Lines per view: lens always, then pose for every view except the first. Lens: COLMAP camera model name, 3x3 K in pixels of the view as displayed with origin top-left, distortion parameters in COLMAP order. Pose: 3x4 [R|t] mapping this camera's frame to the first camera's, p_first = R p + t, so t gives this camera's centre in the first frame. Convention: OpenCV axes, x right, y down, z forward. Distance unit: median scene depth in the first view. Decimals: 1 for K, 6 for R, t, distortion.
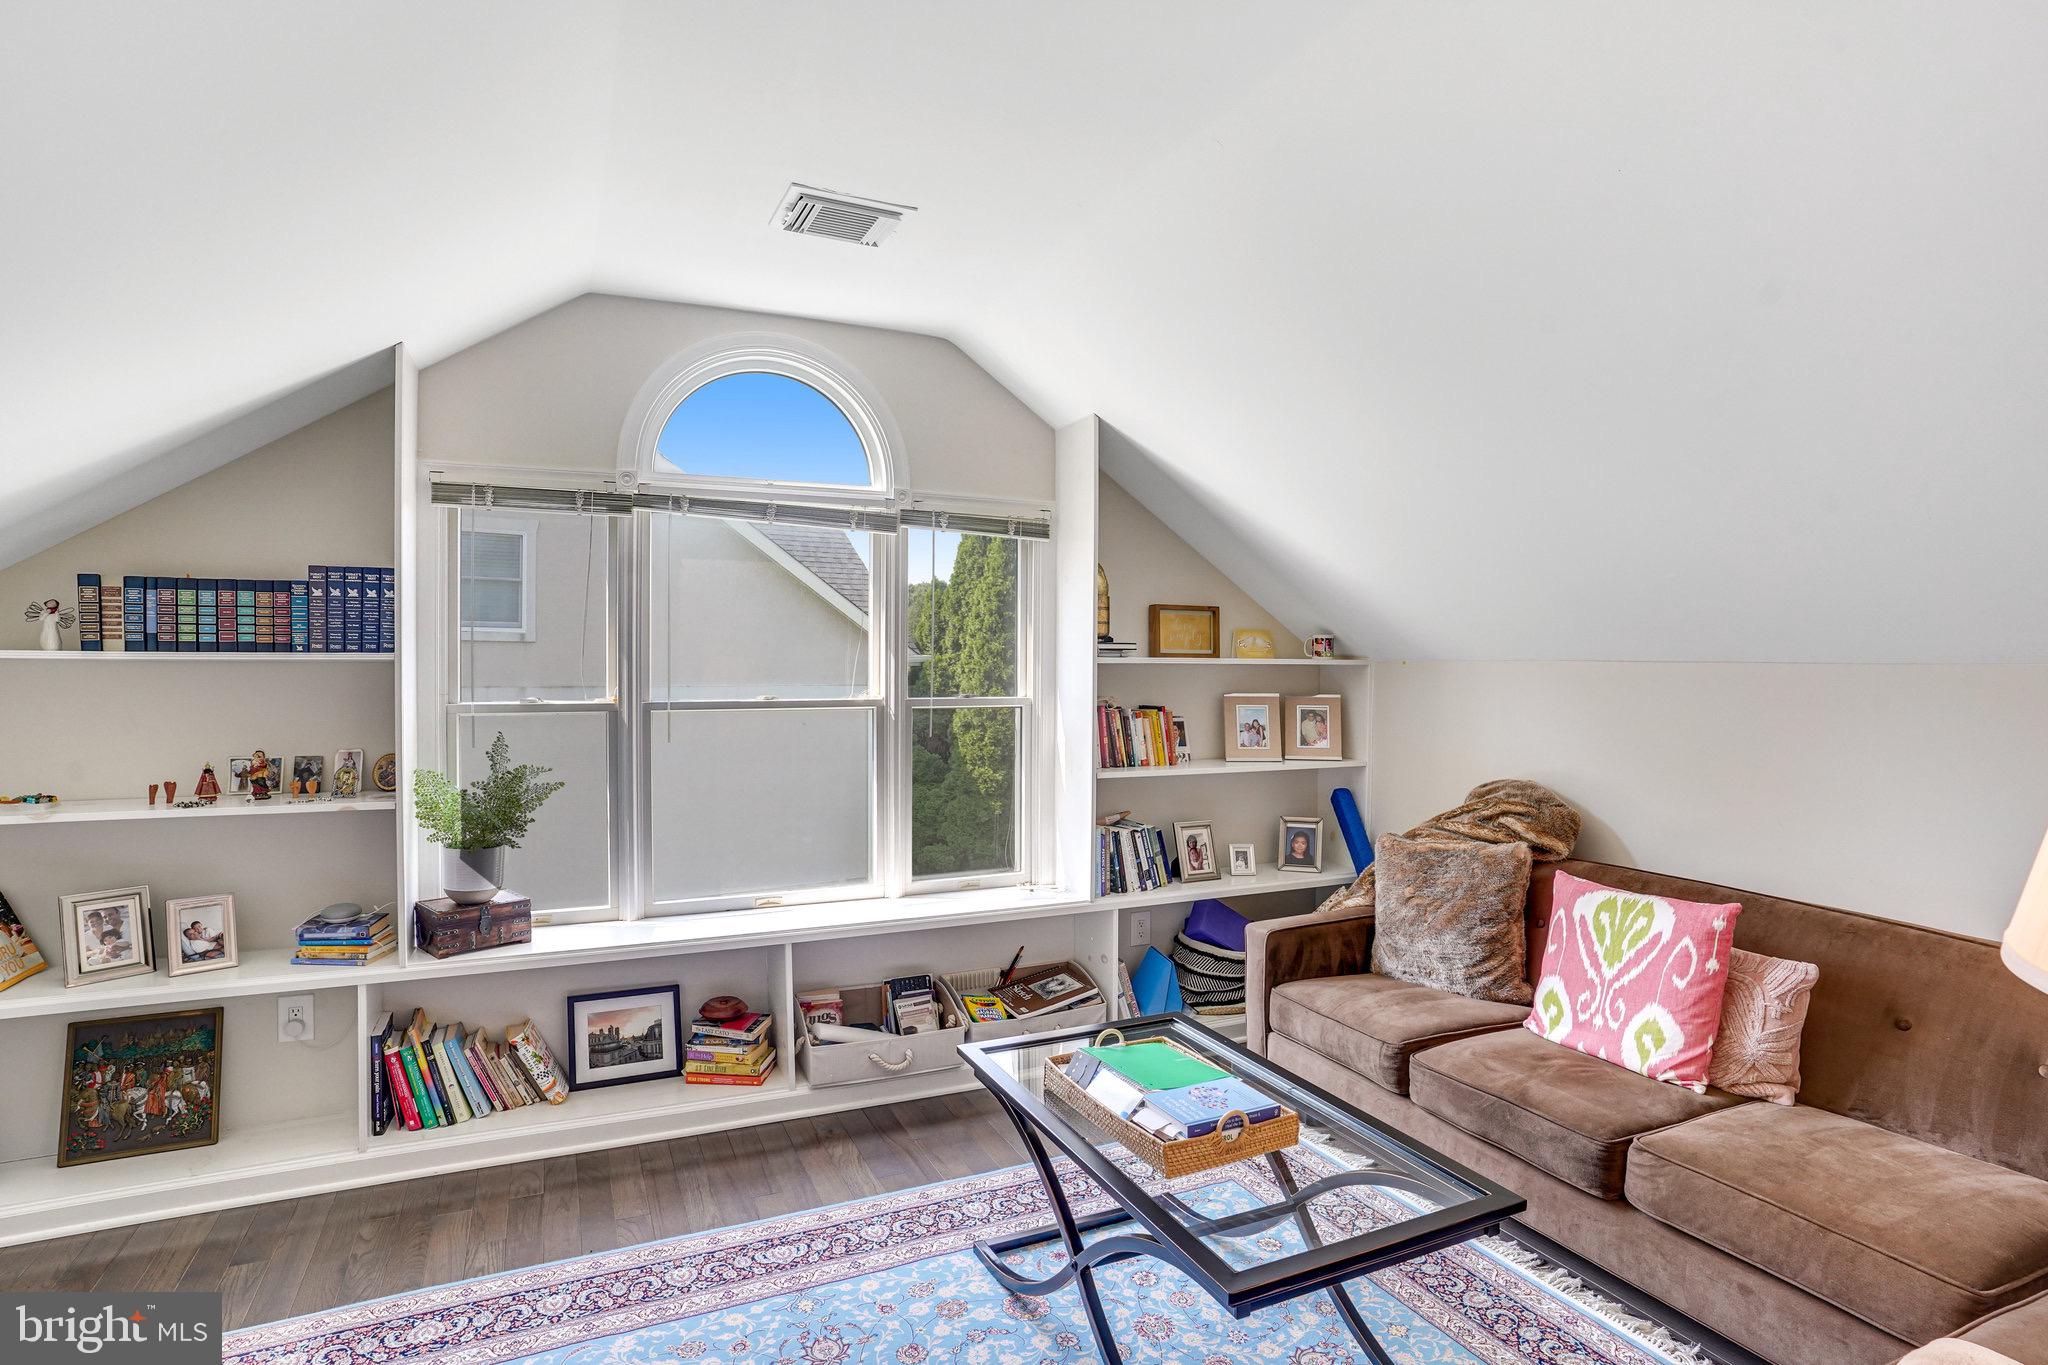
lens RADIAL K [[1027.1, 0, 1018.3], [0, 1027.1, 681.8], [0, 0, 1]] dist [-0.030741, 0.008164]
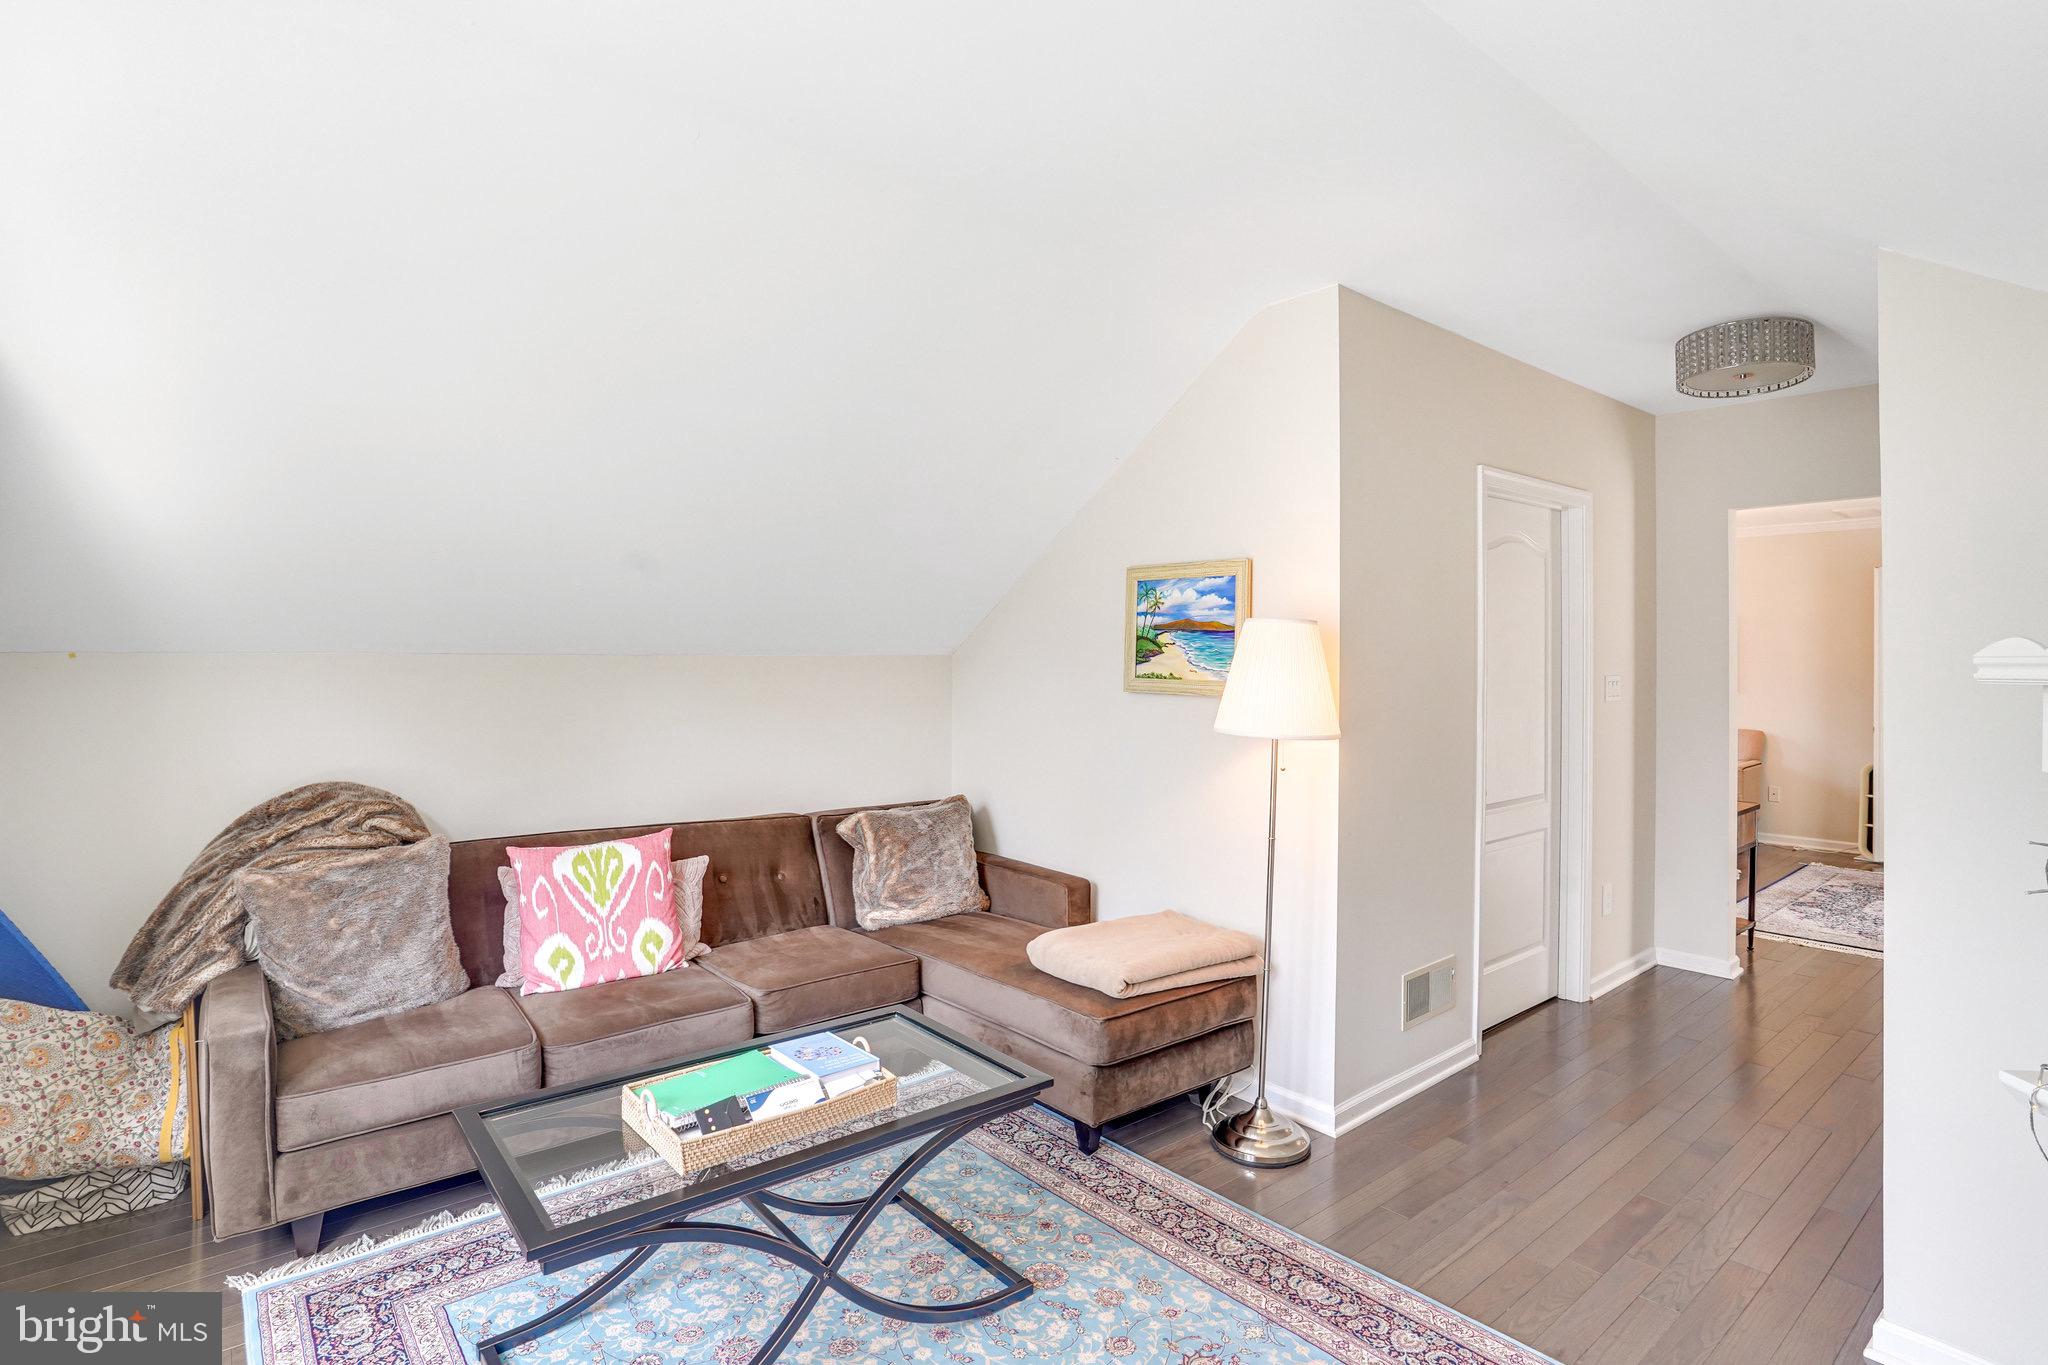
lens RADIAL K [[1027.1, 0, 1021.5], [0, 1027.1, 671.3], [0, 0, 1]] dist [-0.030741, 0.008164]
pose [[-0.246455, -0.010136, 0.969101, -0.721874], [0.014049, 0.999803, 0.014030, -0.009809], [-0.969053, 0.017073, -0.246264, 0.817331]]
